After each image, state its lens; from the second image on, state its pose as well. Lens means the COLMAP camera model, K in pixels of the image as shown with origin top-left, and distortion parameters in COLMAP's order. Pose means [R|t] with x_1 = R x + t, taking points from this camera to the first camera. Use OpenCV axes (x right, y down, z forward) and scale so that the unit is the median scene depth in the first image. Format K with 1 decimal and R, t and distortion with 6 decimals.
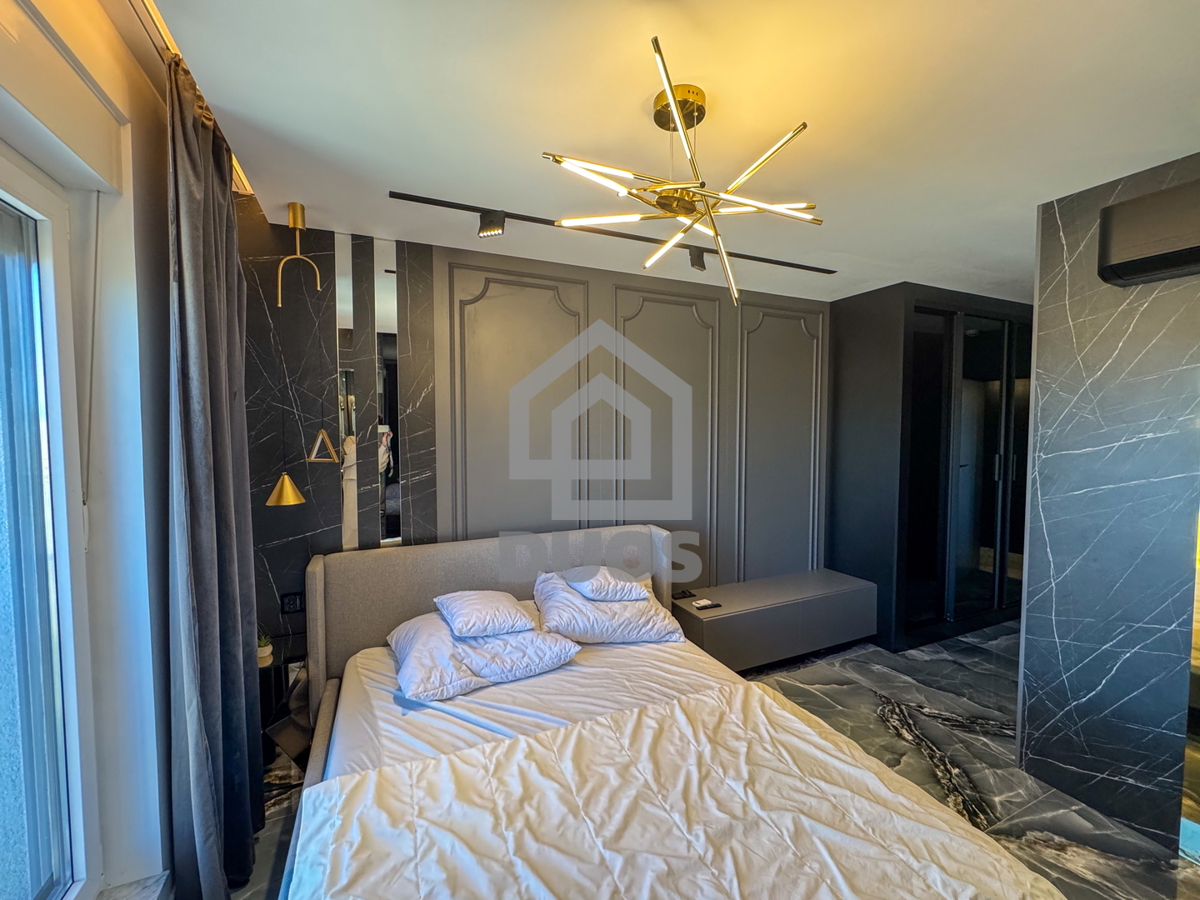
lens RADIAL K [[484.3, 0, 603.1], [0, 484.3, 449.2], [0, 0, 1]] dist [-0.001099, -0.000372]
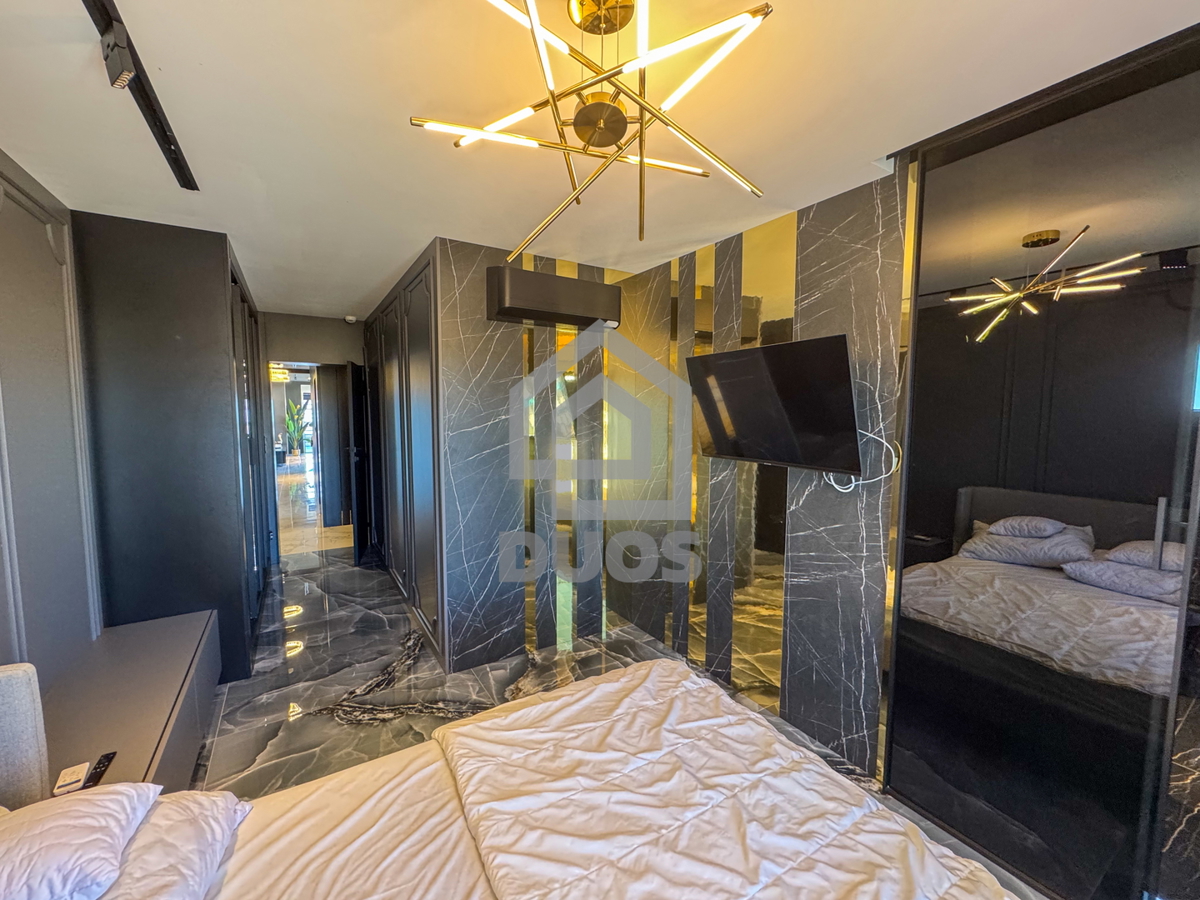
lens RADIAL K [[481.7, 0, 591.6], [0, 481.7, 450.3], [0, 0, 1]] dist [0.000520, -0.000142]
pose [[-0.113477, -0.082180, 0.990136, -0.401338], [0.042235, 0.995273, 0.087447, -0.036067], [-0.992643, 0.051742, -0.109470, 0.696757]]
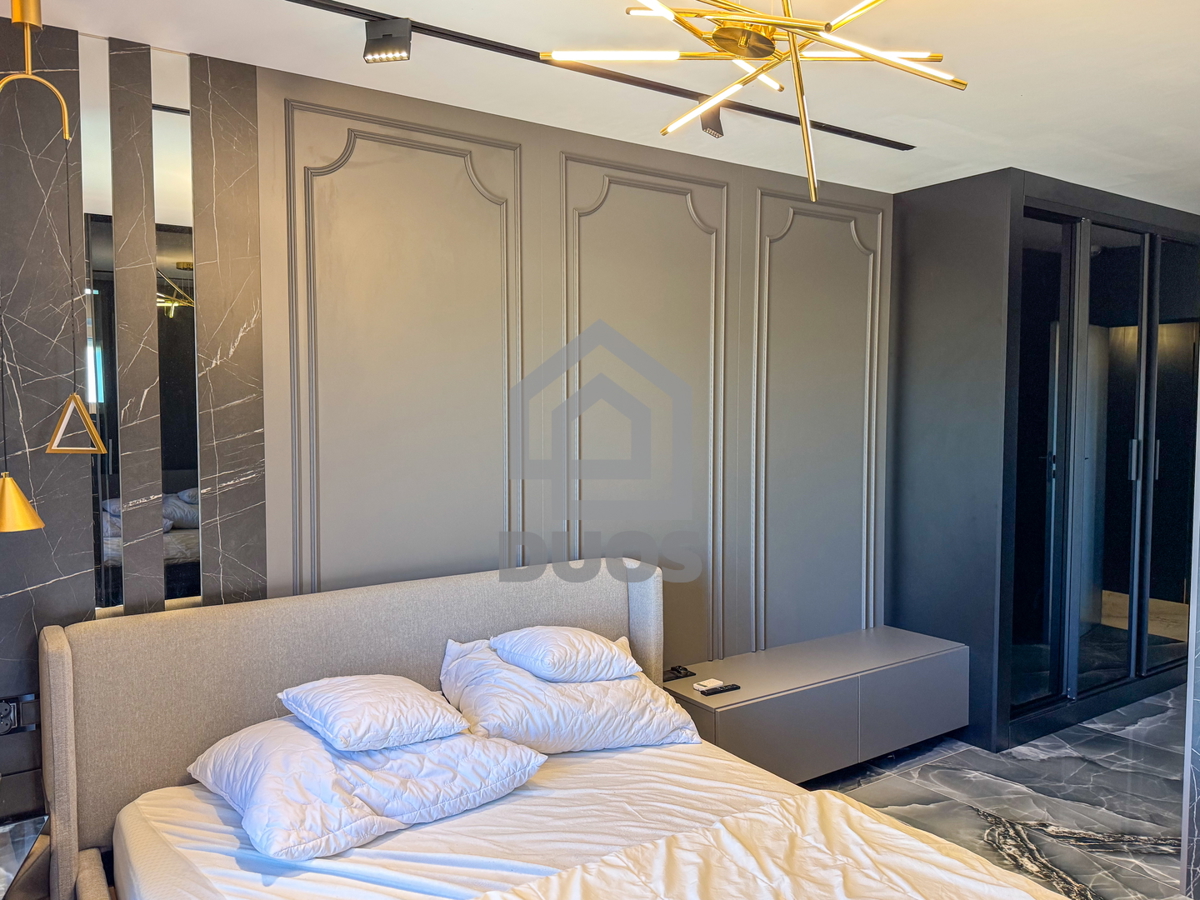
lens RADIAL K [[871.0, 0, 600.0], [0, 871.0, 450.0], [0, 0, 1]] dist [0.104872, -0.149685]
pose [[0.985937, -0.008036, 0.166922, -0.148514], [0.006833, 0.999946, 0.007783, 0.017637], [-0.166975, -0.006533, 0.985939, -0.084146]]
